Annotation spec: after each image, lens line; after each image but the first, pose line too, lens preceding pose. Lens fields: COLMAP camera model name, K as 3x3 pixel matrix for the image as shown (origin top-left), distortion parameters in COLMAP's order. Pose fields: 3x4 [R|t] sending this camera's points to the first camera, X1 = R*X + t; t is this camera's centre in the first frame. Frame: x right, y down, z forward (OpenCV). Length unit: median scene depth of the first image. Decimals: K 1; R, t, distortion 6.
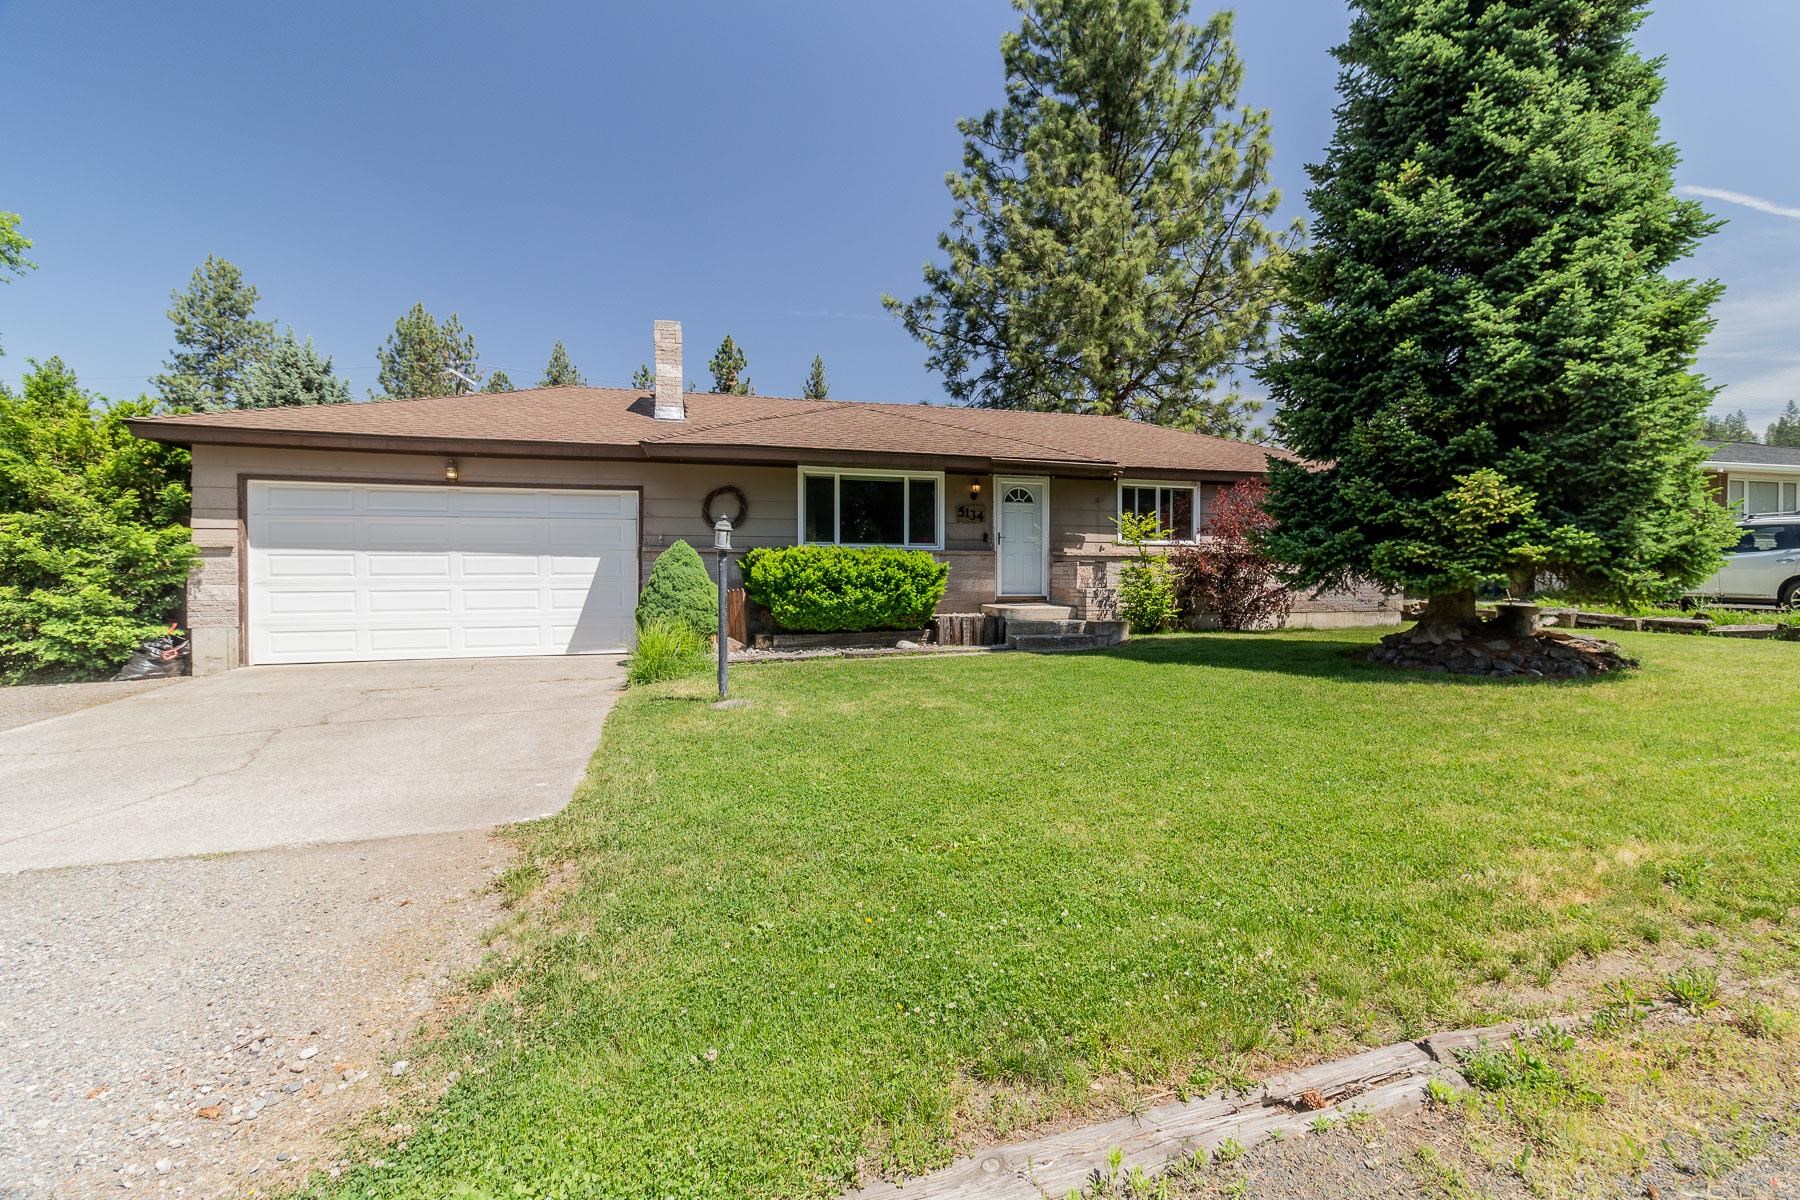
lens RADIAL K [[825.9, 0, 862.3], [0, 825.9, 512.8], [0, 0, 1]] dist [0.000528, -0.000108]
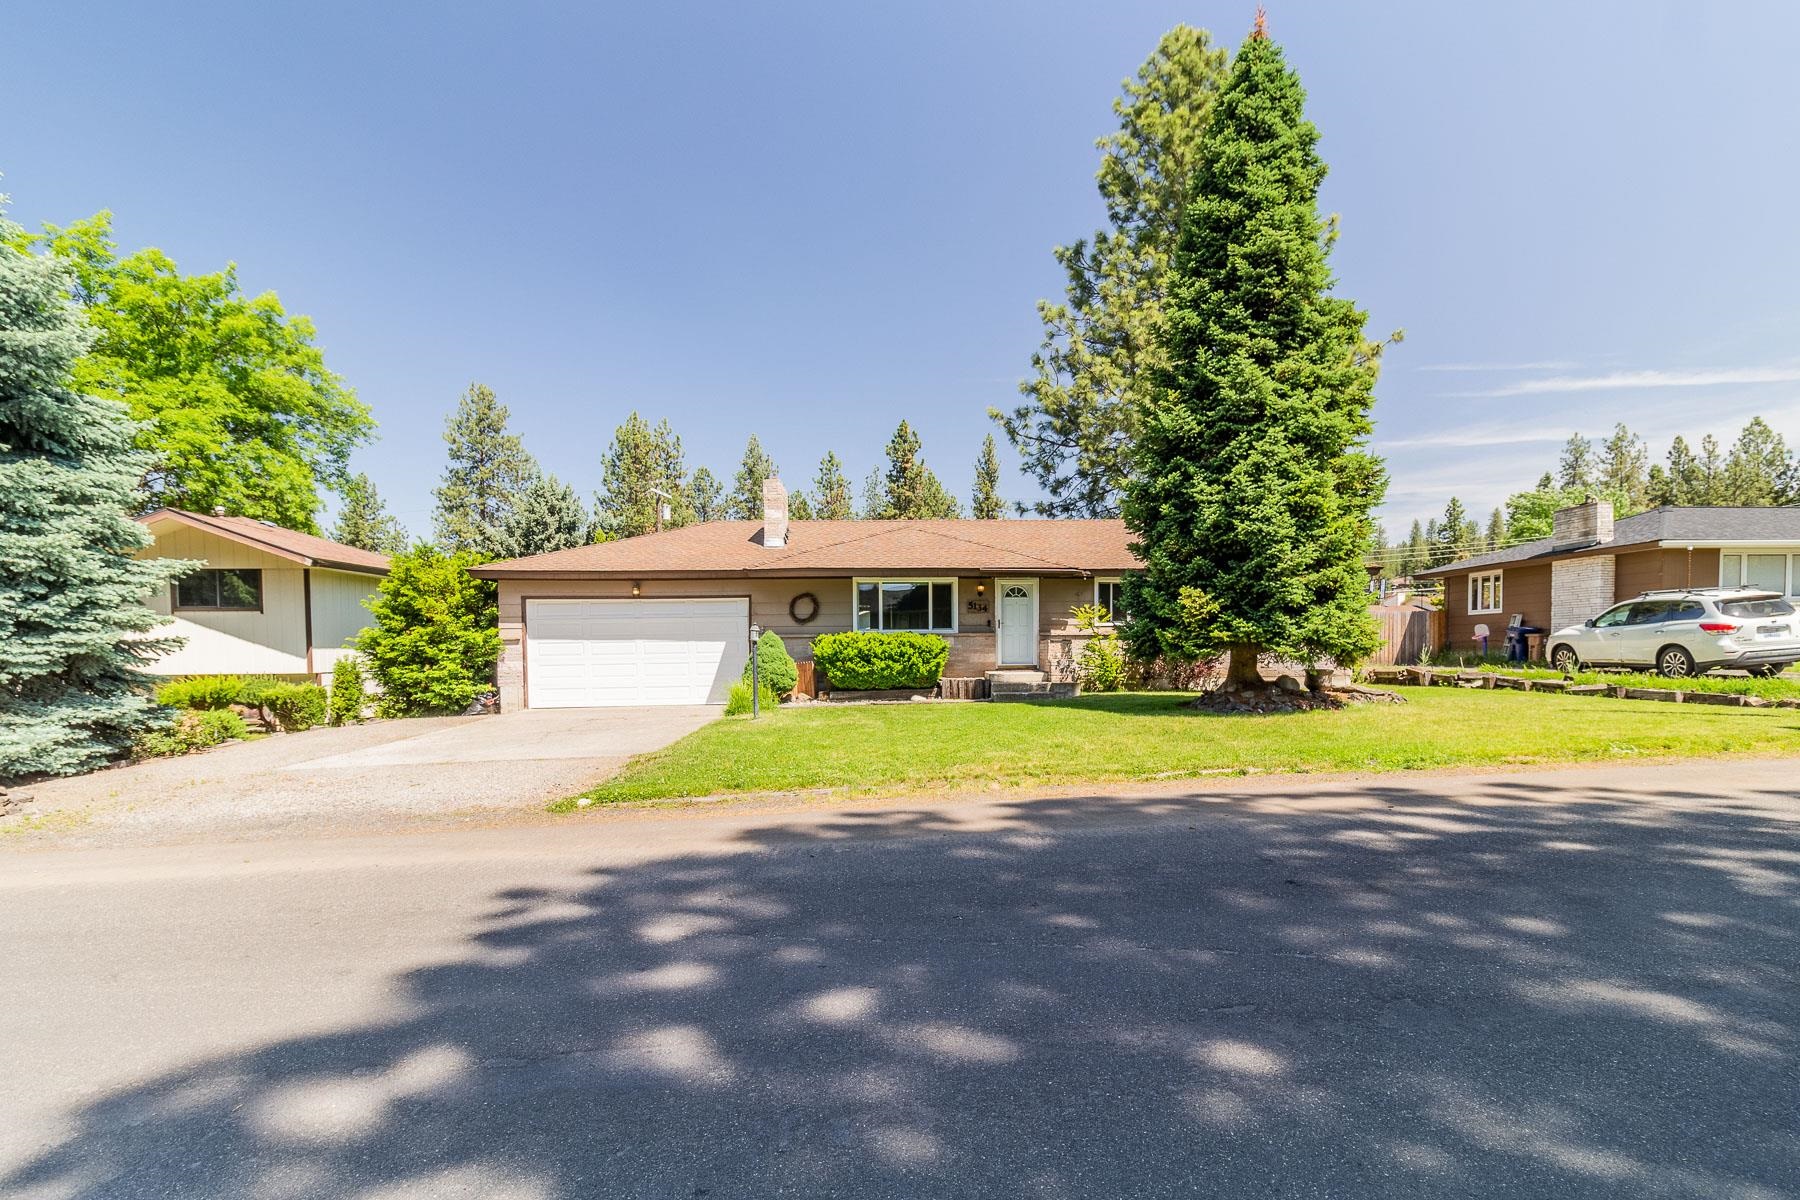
lens RADIAL K [[857.2, 0, 876.4], [0, 857.2, 560.1], [0, 0, 1]] dist [0.003929, 0.000243]
pose [[0.974255, -0.033926, -0.222883, 0.316764], [0.028085, 0.999175, -0.029322, -0.043716], [0.223694, 0.022307, 0.974404, -0.501501]]
